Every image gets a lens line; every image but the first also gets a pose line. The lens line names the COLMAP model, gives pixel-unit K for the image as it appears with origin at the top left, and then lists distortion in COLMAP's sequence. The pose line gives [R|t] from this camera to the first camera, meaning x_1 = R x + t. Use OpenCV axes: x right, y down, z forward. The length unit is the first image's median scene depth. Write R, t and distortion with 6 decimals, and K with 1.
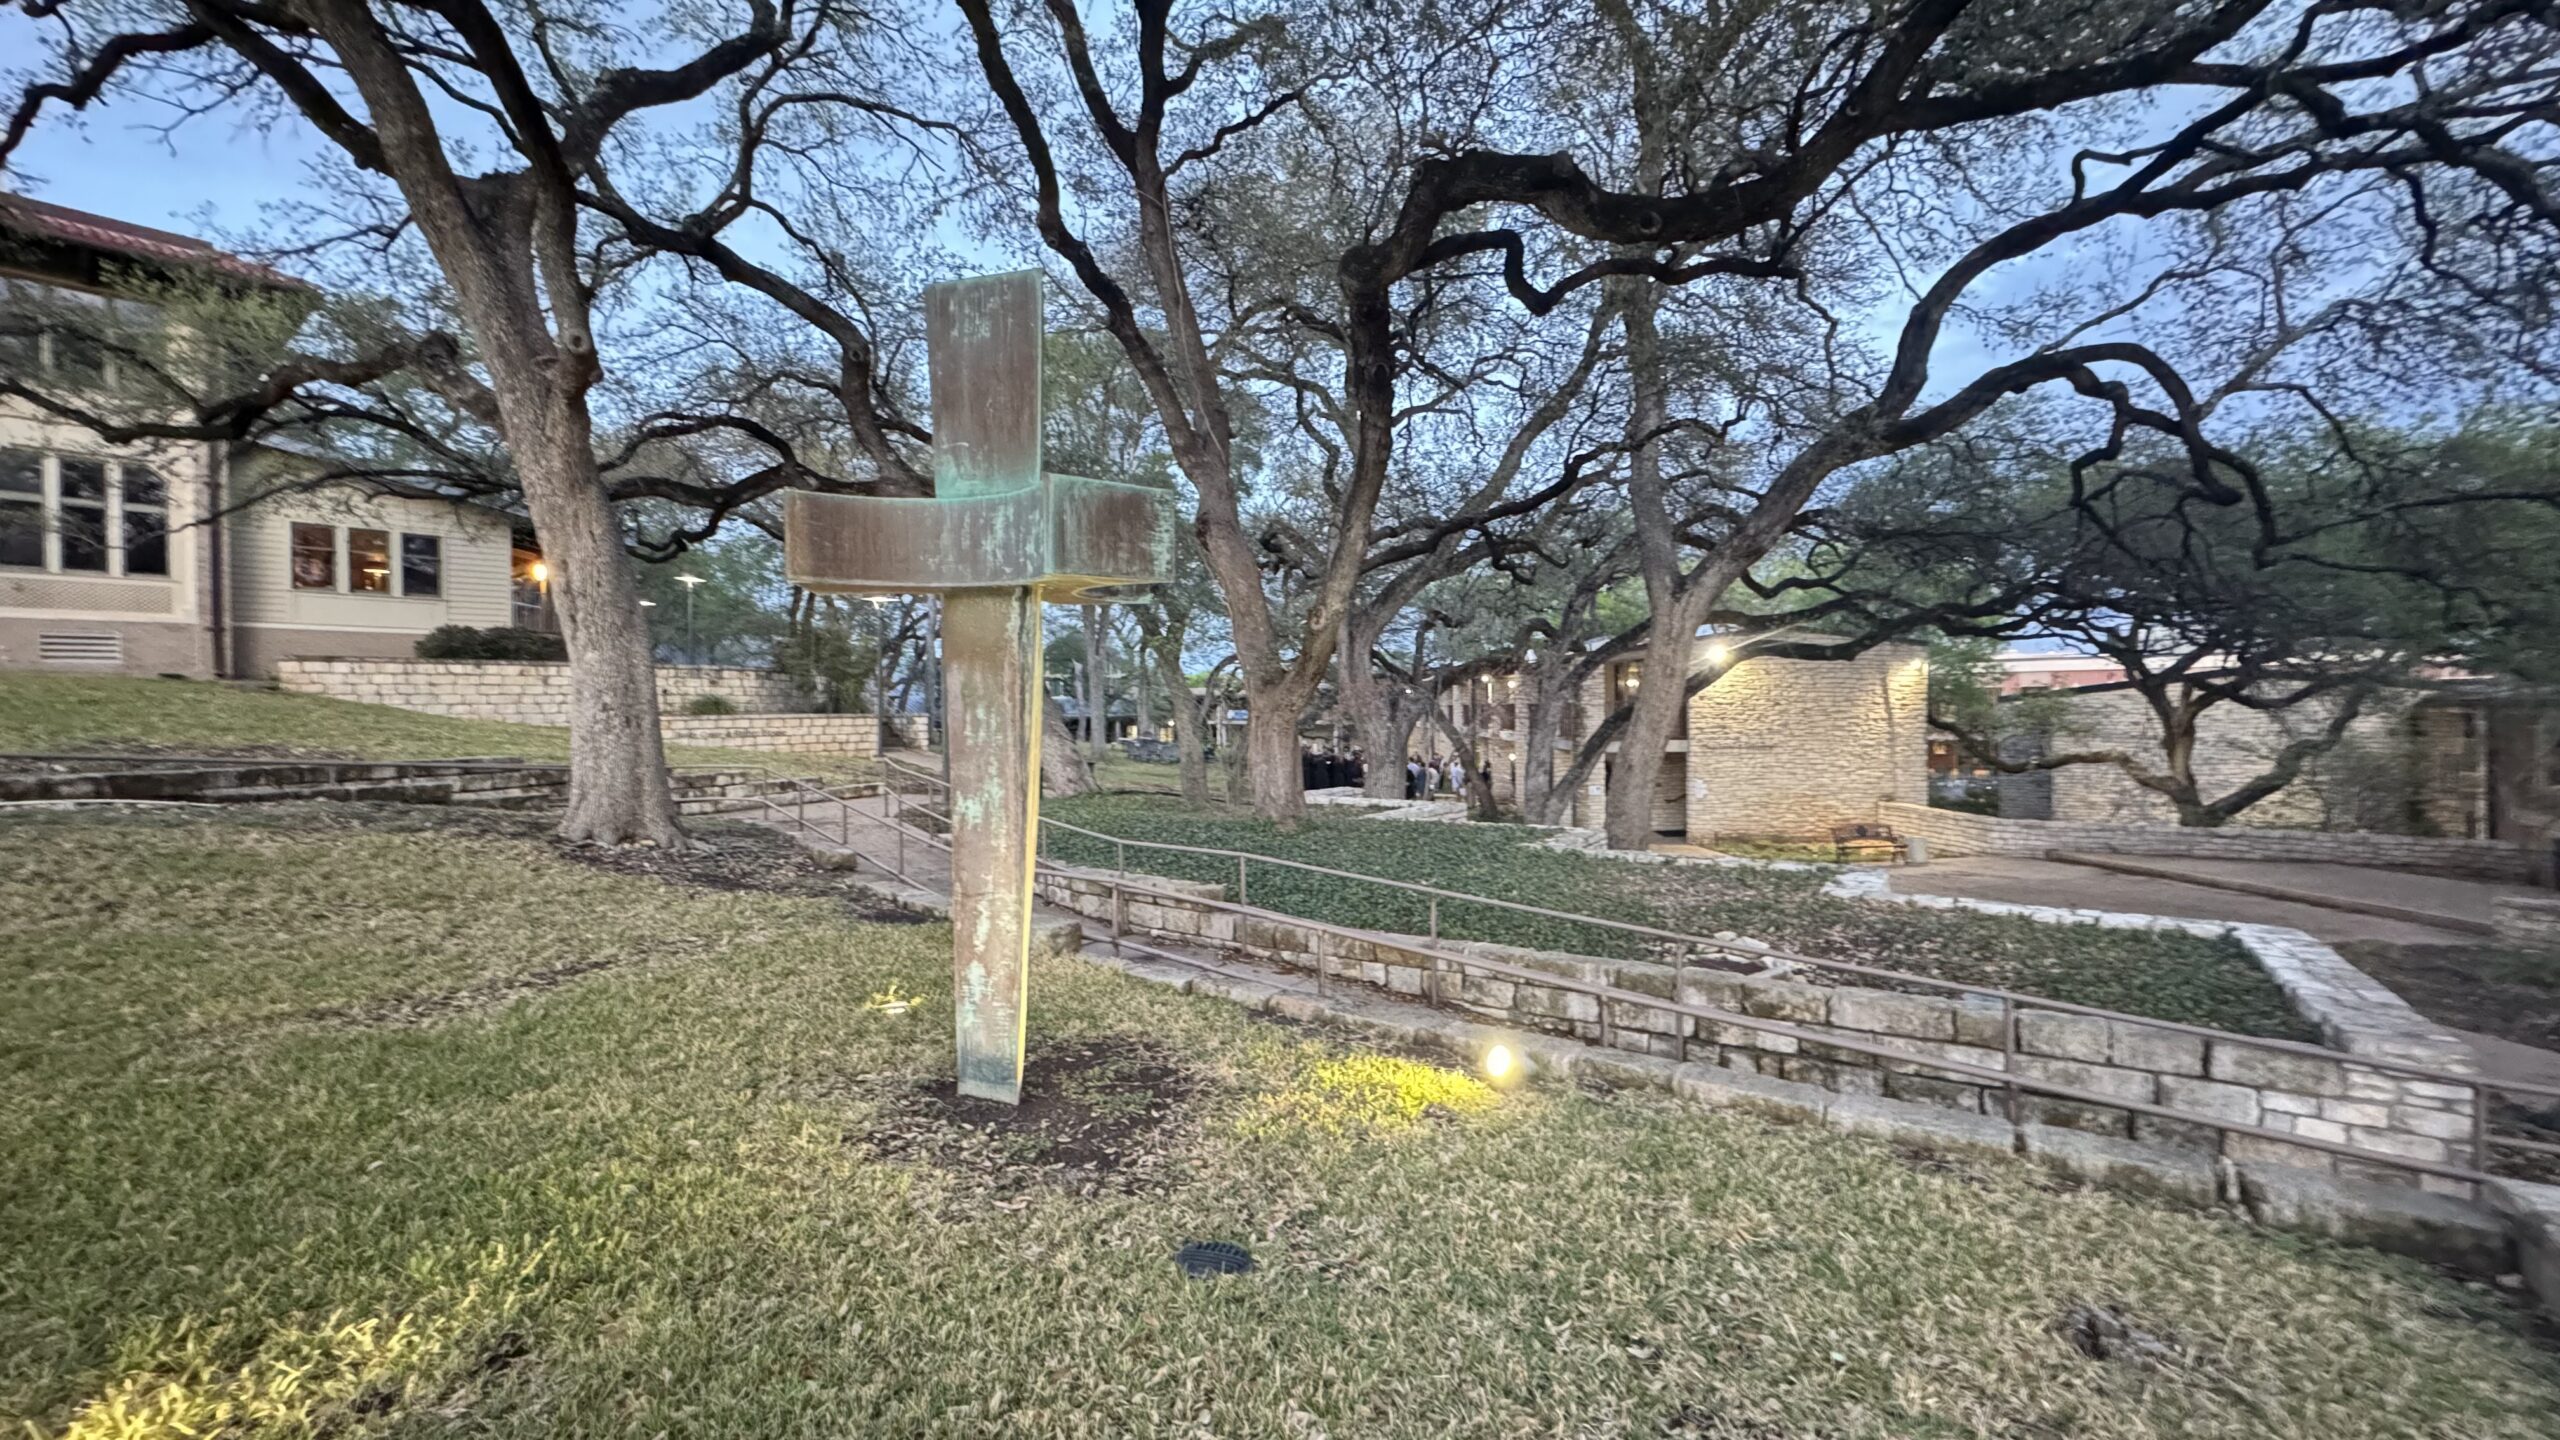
lens RADIAL K [[1017.6, 0, 1280.0], [0, 1017.6, 720.0], [0, 0, 1]] dist [0.000343, 0.000263]
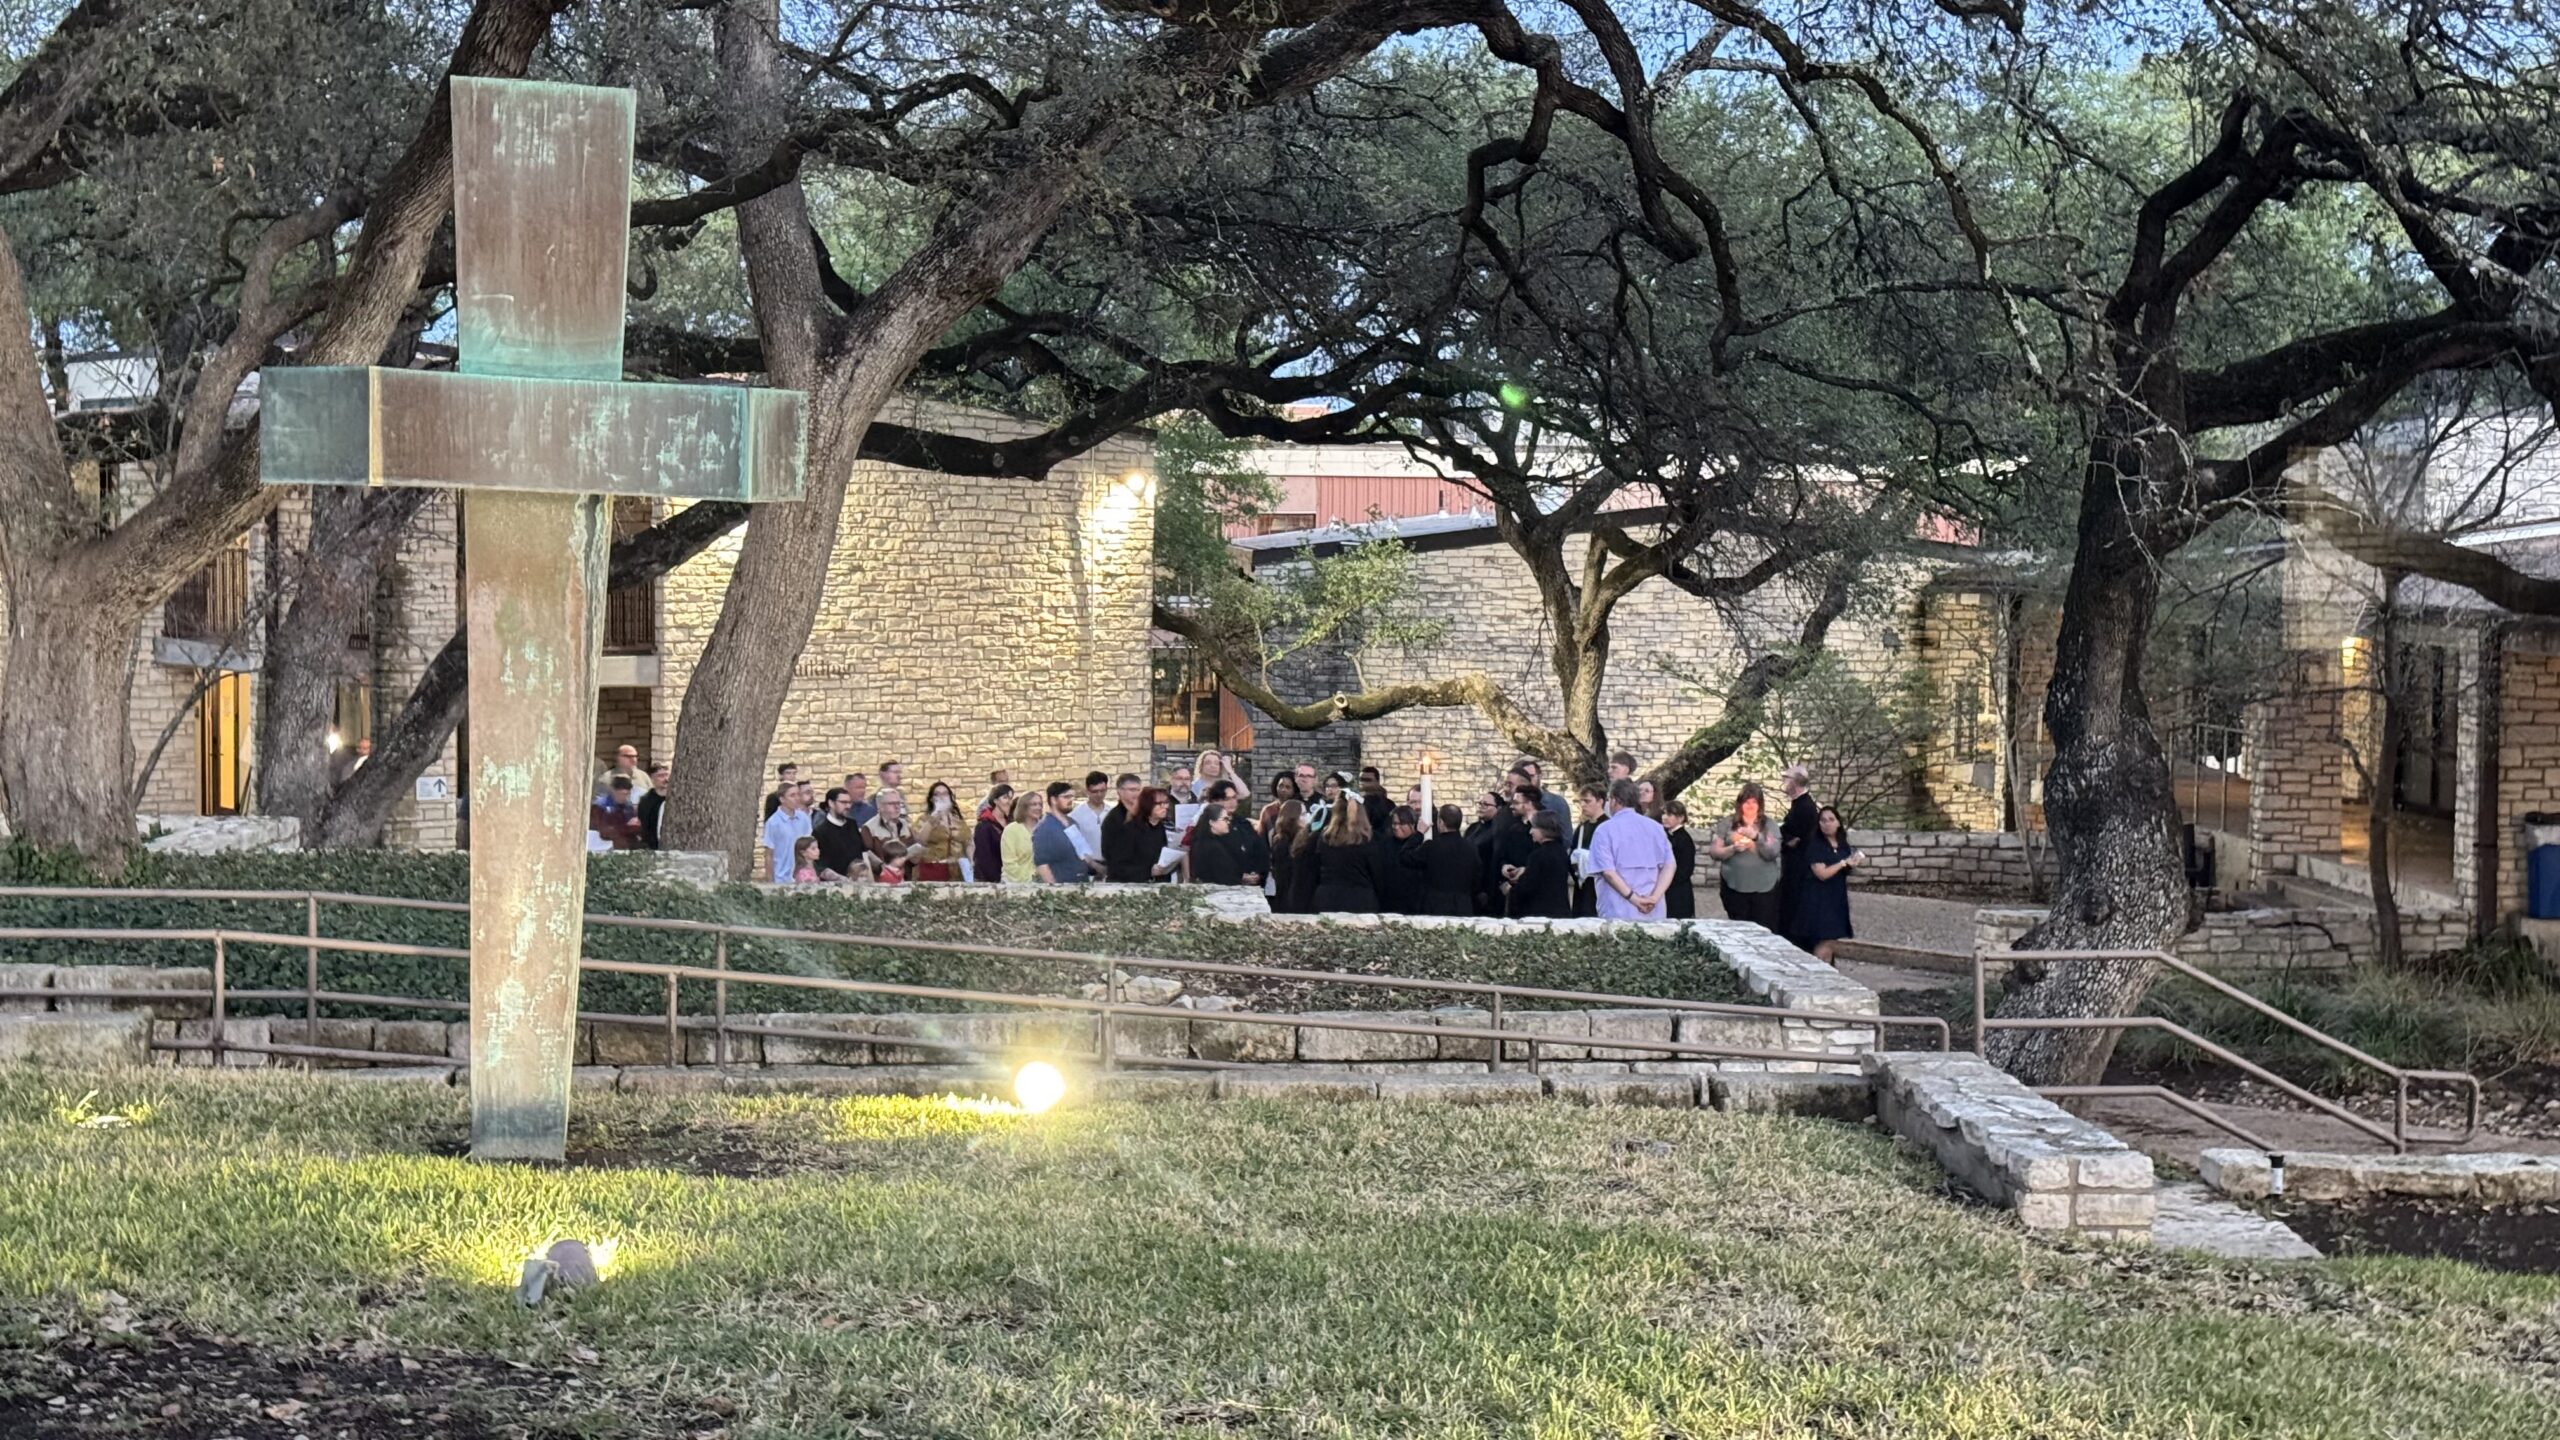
lens RADIAL K [[3625.3, 0, 1280.0], [0, 3625.3, 720.0], [0, 0, 1]] dist [0.308859, 0.002184]
pose [[0.794003, -0.011455, 0.607805, -0.361749], [-0.013942, 0.999216, 0.037045, -0.015846], [-0.607753, -0.037888, 0.793221, -0.364328]]
